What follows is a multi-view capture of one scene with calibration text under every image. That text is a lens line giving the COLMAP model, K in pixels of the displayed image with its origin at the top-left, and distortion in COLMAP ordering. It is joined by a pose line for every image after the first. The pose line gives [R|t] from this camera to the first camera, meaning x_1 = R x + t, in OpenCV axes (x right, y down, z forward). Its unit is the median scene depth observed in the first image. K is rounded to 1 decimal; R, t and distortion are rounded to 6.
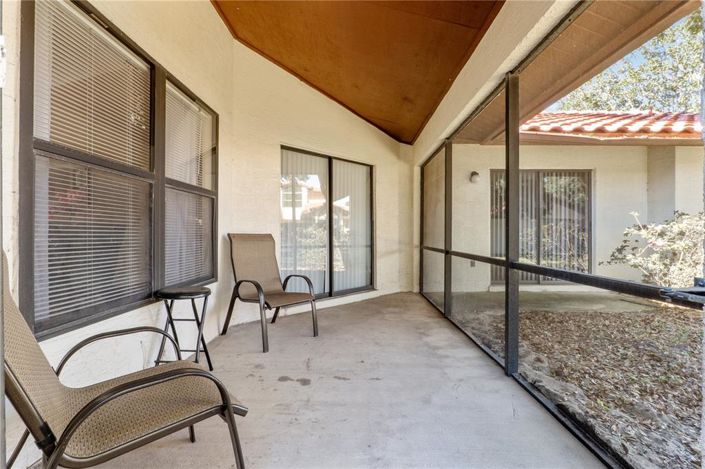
lens RADIAL K [[328.9, 0, 355.6], [0, 328.9, 235.4], [0, 0, 1]] dist [-0.009896, 0.000144]
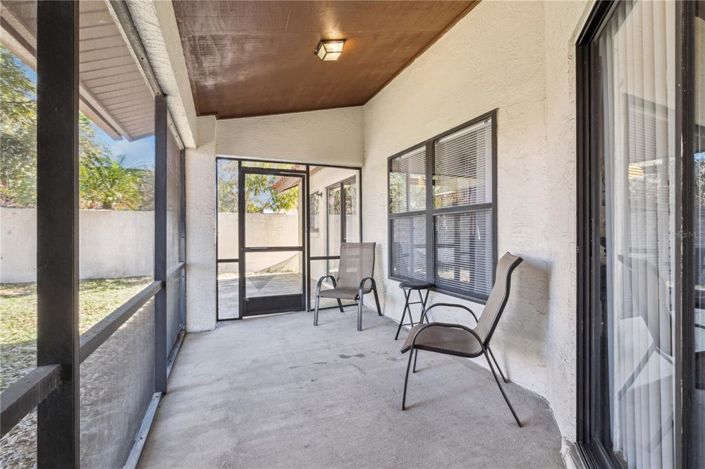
lens RADIAL K [[334.1, 0, 351.9], [0, 334.1, 231.5], [0, 0, 1]] dist [-0.000733, 0.000100]
pose [[-0.929582, 0.000787, -0.368614, 0.320567], [0.001148, 0.999999, -0.000759, -0.072412], [0.368613, -0.001129, -0.929582, 2.258063]]
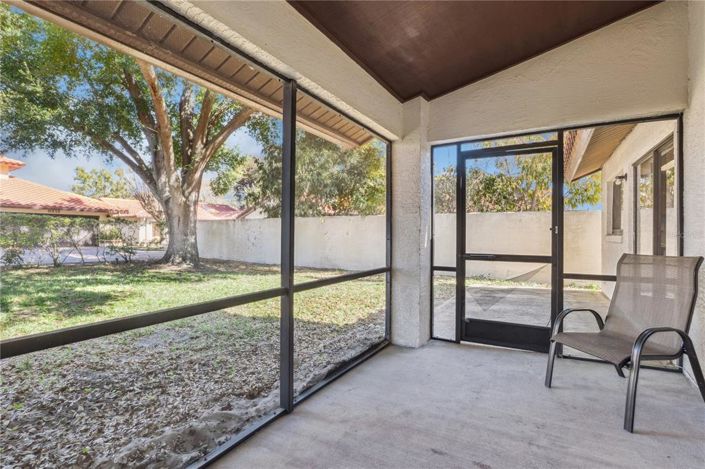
lens RADIAL K [[328.9, 0, 355.6], [0, 328.9, 235.4], [0, 0, 1]] dist [-0.009896, 0.000144]
pose [[-0.863774, -0.006081, 0.503843, -0.155353], [-0.003637, 0.999976, 0.005834, -0.072448], [-0.503867, 0.003207, -0.863775, 1.762731]]
